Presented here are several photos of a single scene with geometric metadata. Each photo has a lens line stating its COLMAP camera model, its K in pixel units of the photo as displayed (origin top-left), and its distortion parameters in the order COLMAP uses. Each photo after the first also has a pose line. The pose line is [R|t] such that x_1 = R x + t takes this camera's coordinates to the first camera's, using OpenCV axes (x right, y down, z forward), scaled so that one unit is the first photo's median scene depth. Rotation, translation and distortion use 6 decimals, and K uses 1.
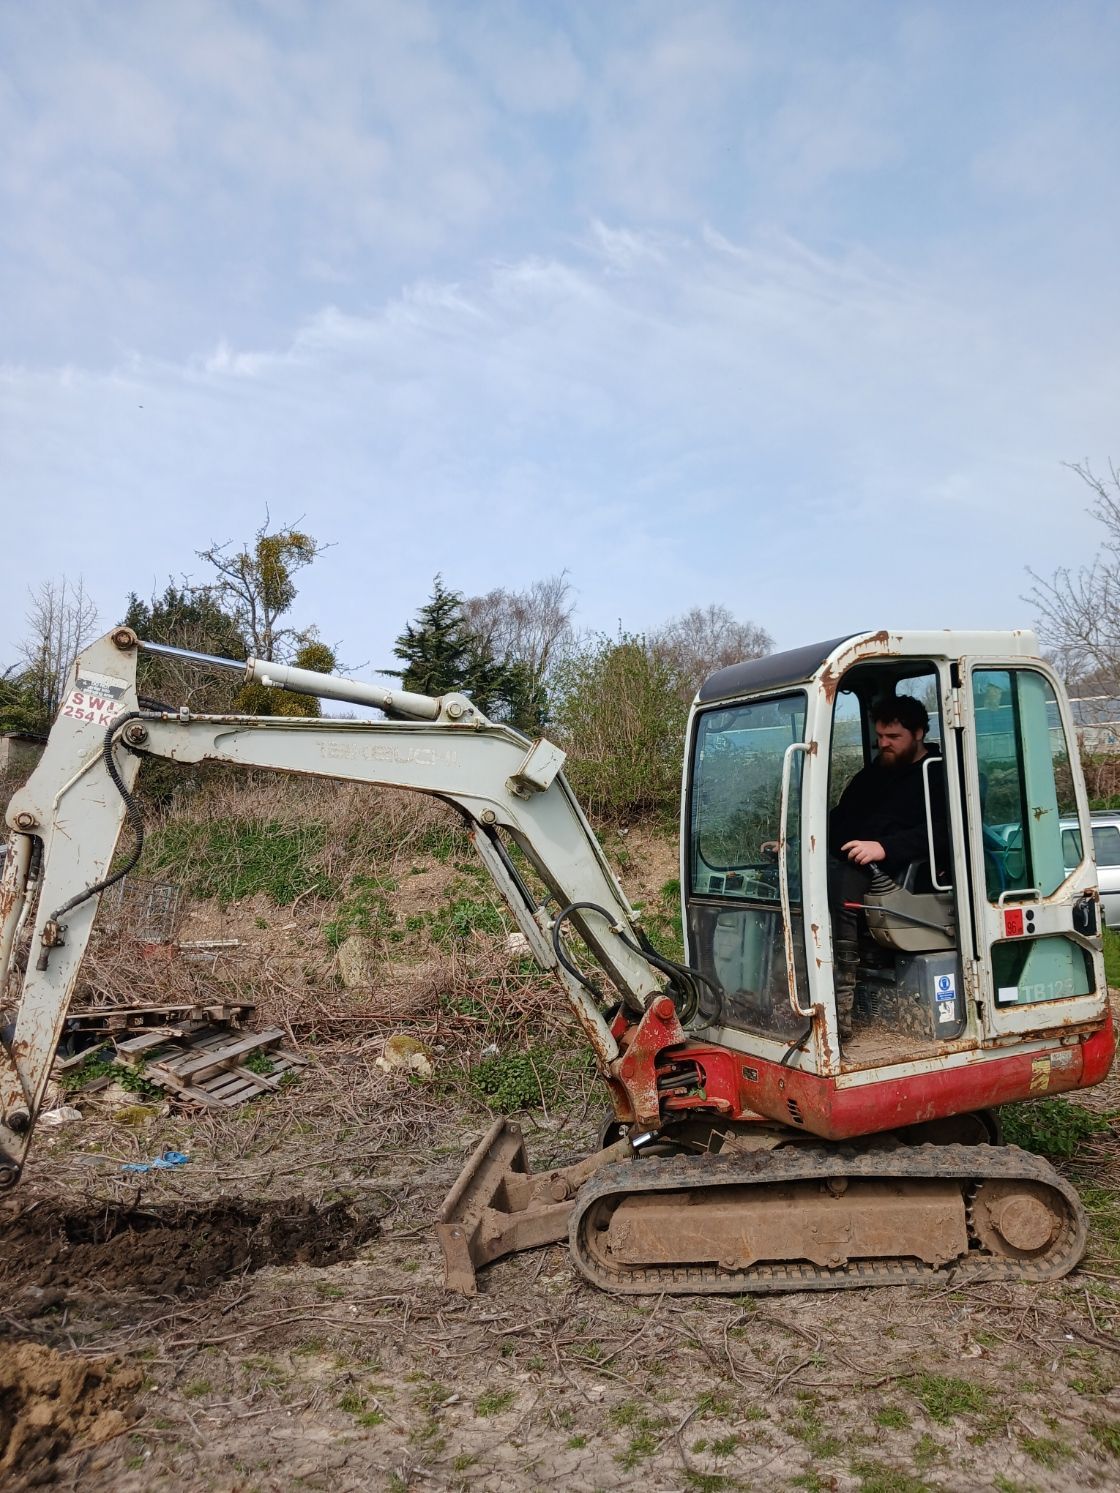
lens RADIAL K [[1227.5, 0, 560.0], [0, 1227.5, 746.5], [0, 0, 1]] dist [0.006072, -0.076952]
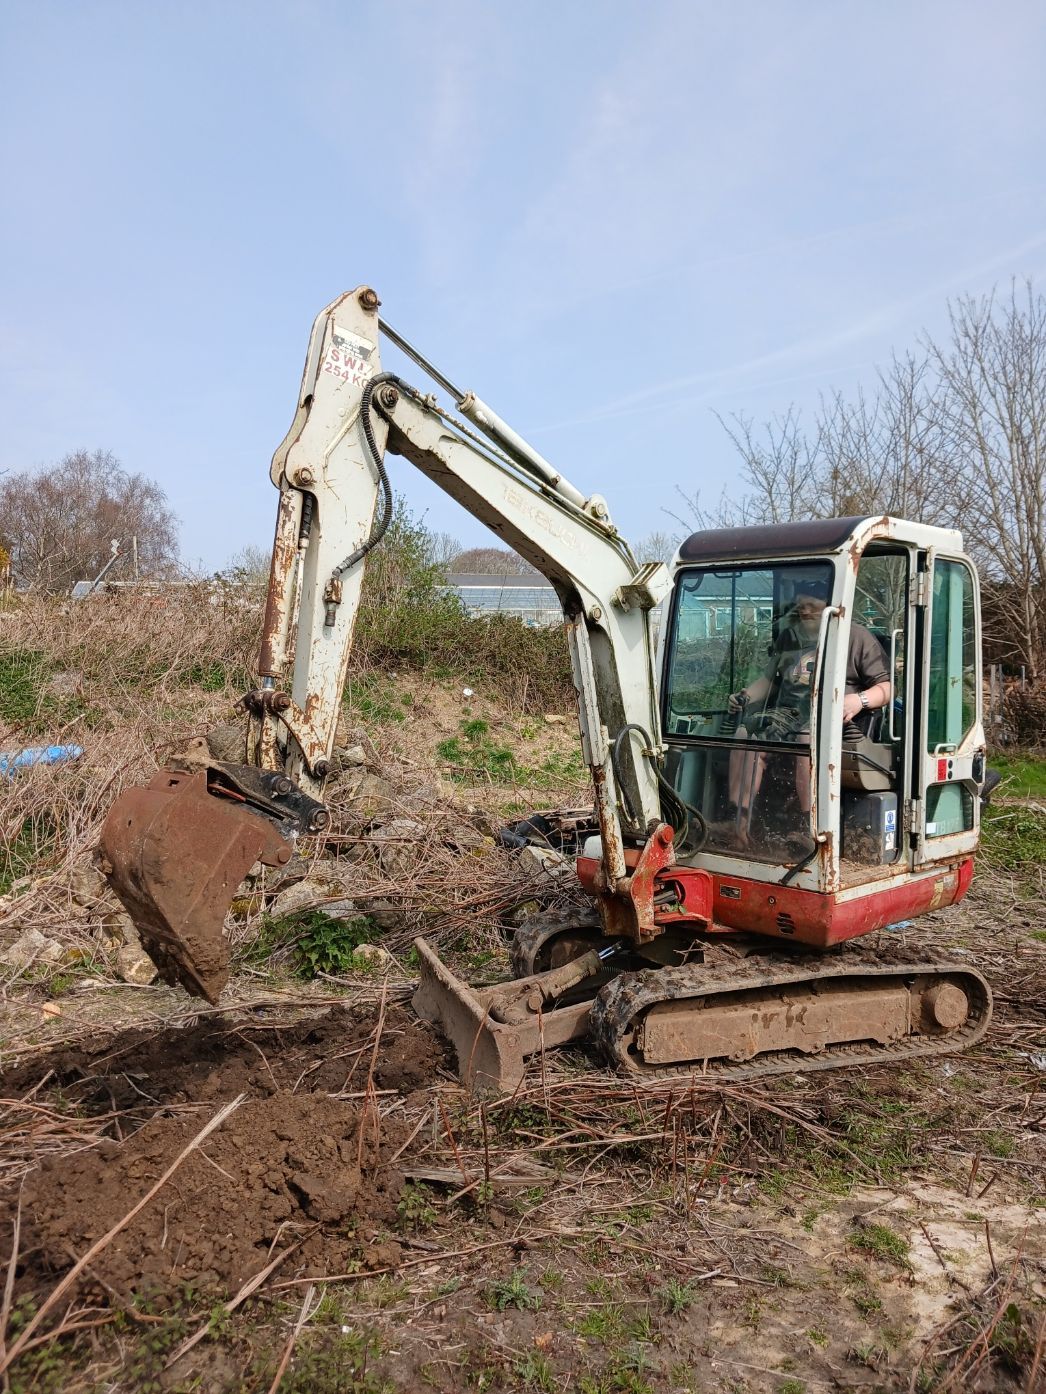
lens RADIAL K [[1146.1, 0, 523.0], [0, 1146.1, 697.0], [0, 0, 1]] dist [0.006072, -0.076952]
pose [[0.934315, 0.061922, 0.351029, -0.420561], [-0.089591, 0.993976, 0.063122, 0.037271], [-0.345006, -0.090425, 0.934235, 0.089040]]
